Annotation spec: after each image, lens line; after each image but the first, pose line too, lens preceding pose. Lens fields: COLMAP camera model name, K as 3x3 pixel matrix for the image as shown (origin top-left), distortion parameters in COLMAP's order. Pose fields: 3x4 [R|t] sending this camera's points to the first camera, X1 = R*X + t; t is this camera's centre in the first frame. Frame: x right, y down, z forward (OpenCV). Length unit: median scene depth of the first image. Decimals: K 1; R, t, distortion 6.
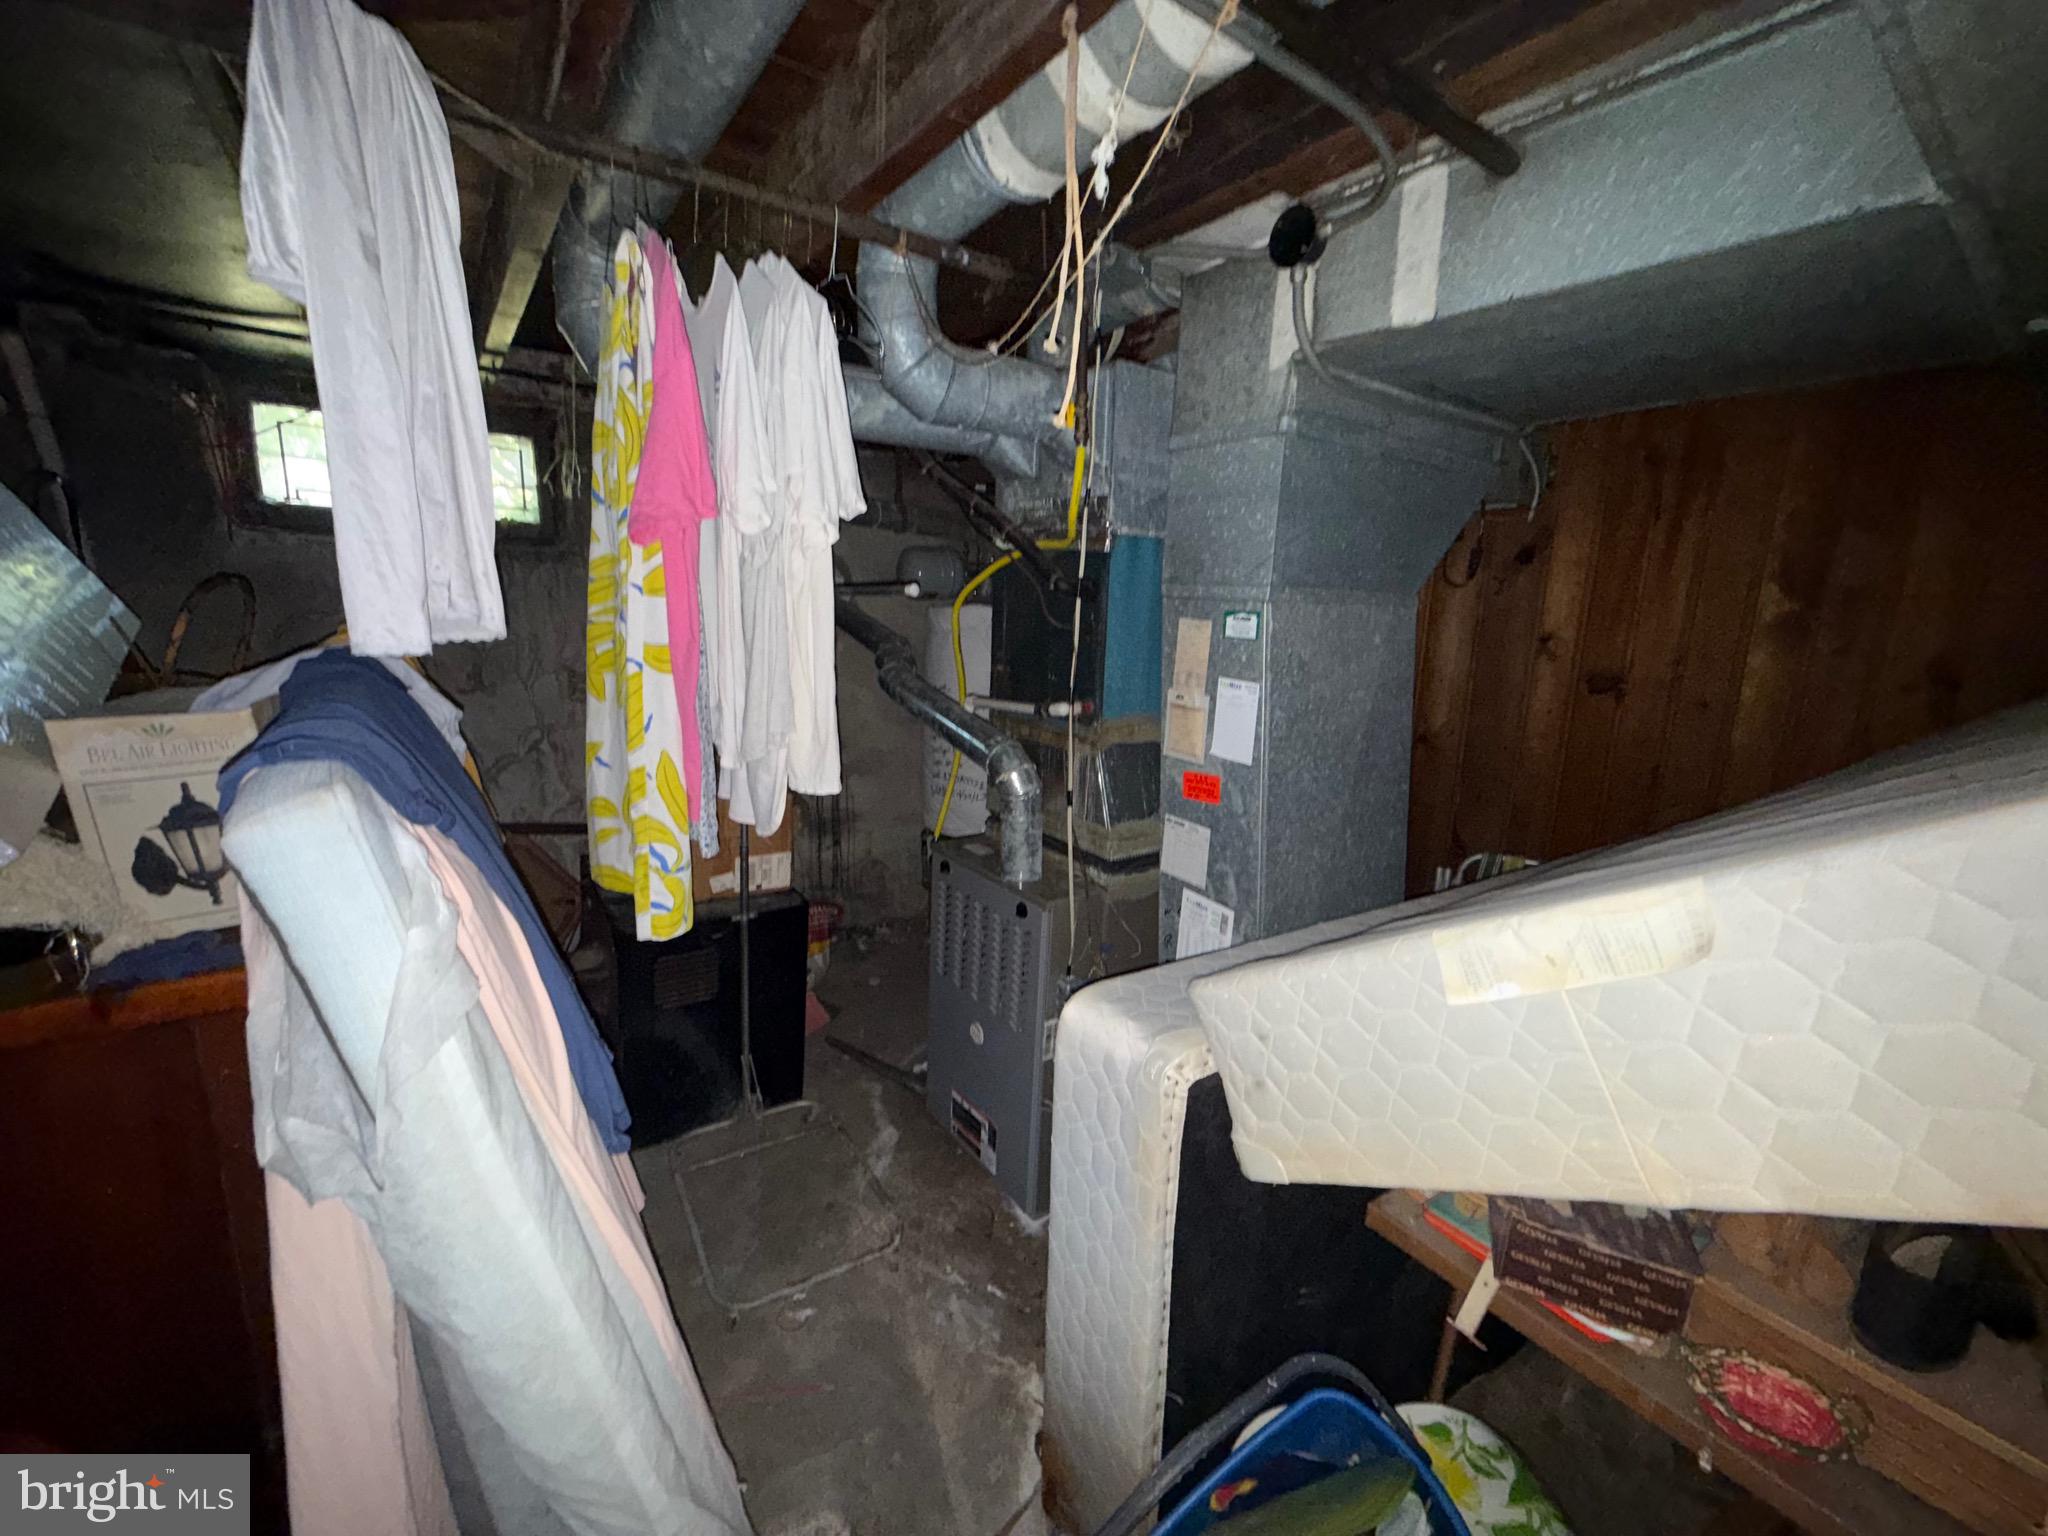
lens RADIAL K [[823.4, 0, 1024.0], [0, 823.4, 768.0], [0, 0, 1]] dist [-0.000082, -0.000299]
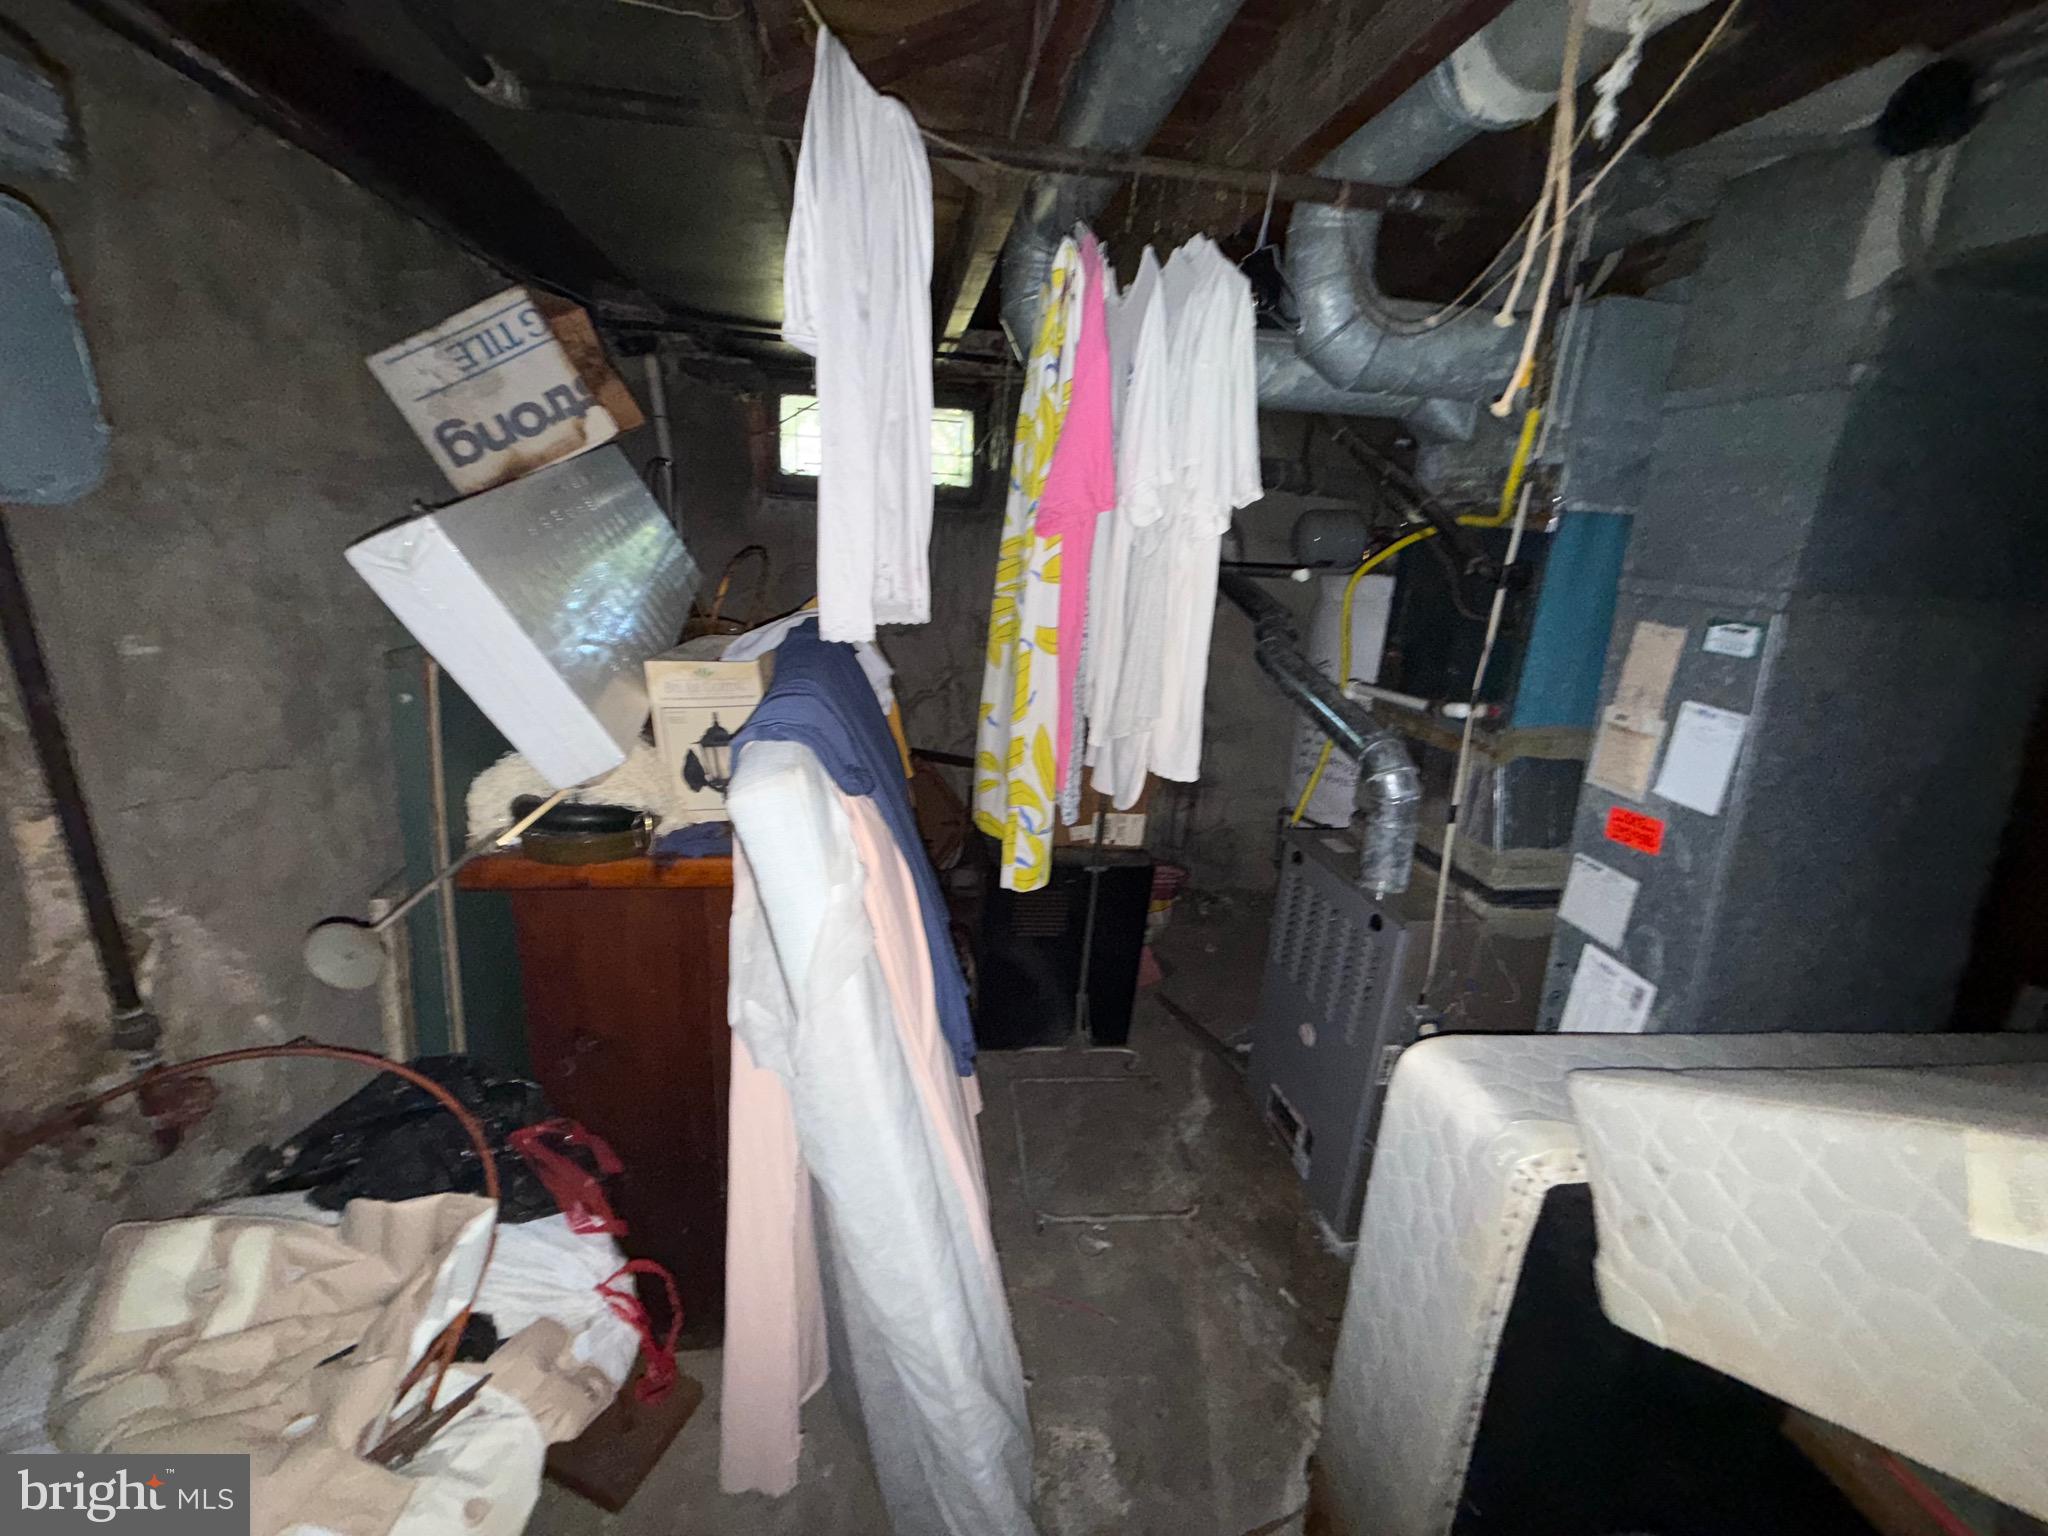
lens RADIAL K [[822.9, 0, 1017.7], [0, 822.9, 769.4], [0, 0, 1]] dist [0.000401, 0.000218]
pose [[0.894961, 0.140428, -0.423468, 0.005193], [-0.114303, 0.989663, 0.086616, -0.041149], [0.431254, -0.029115, 0.901761, -0.003376]]
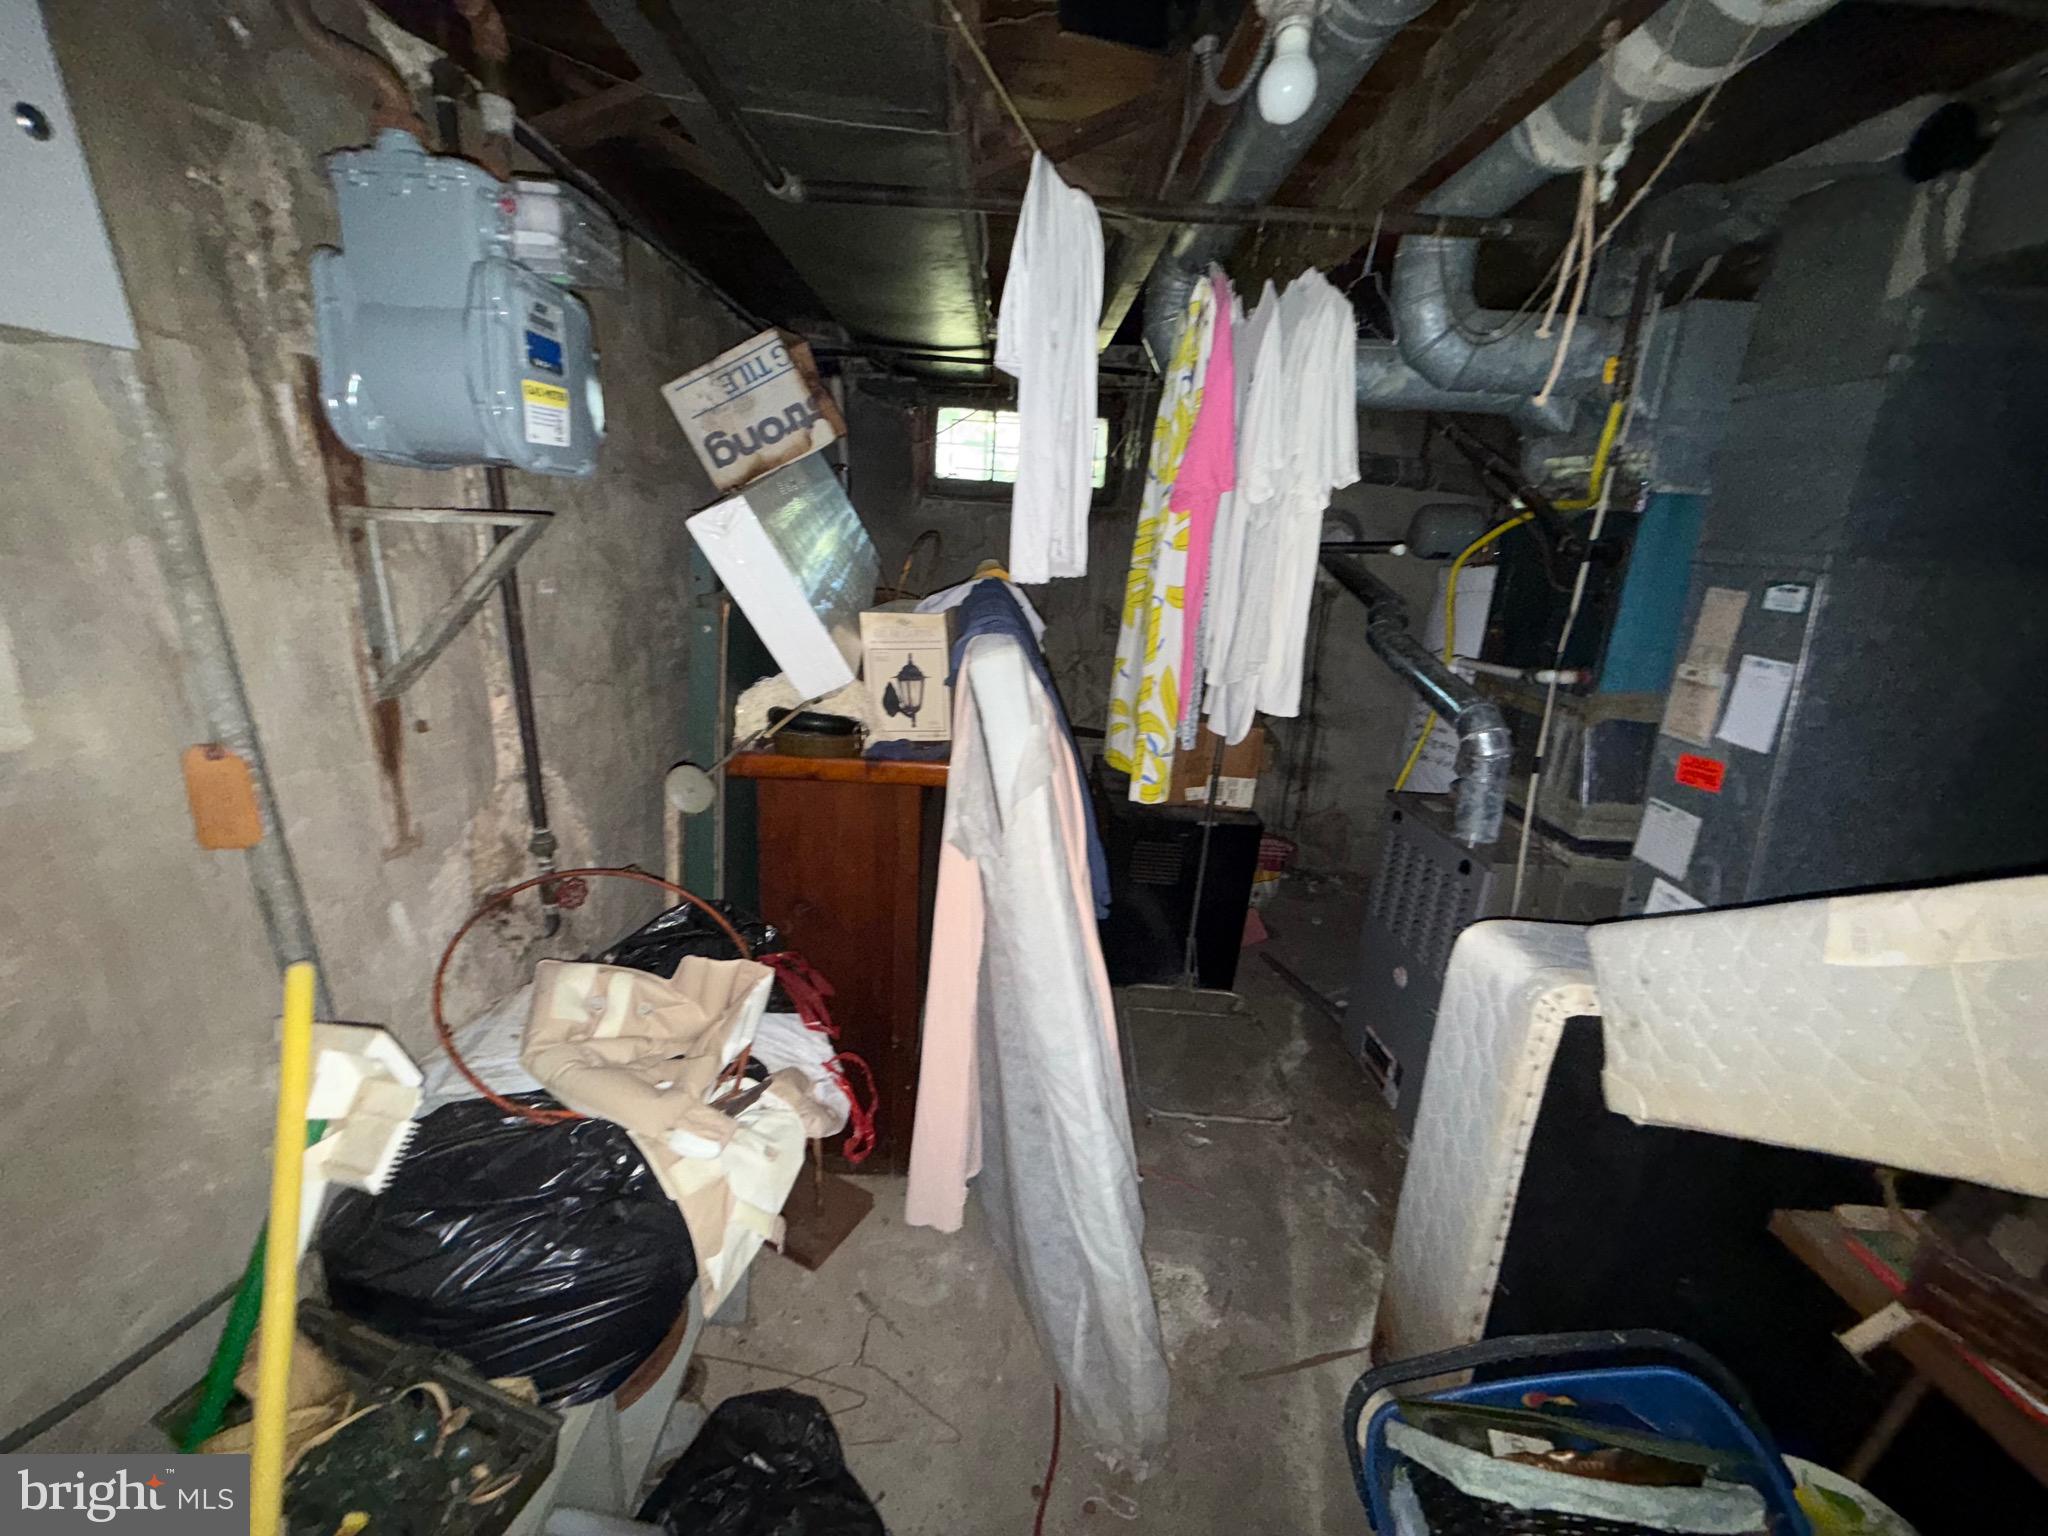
lens RADIAL K [[818.0, 0, 1018.2], [0, 818.0, 766.5], [0, 0, 1]] dist [0.000750, -0.000354]
pose [[0.823245, 0.165776, -0.542943, 0.092811], [-0.137522, 0.986162, 0.092583, 0.040710], [0.550777, -0.001552, 0.834651, -0.204787]]
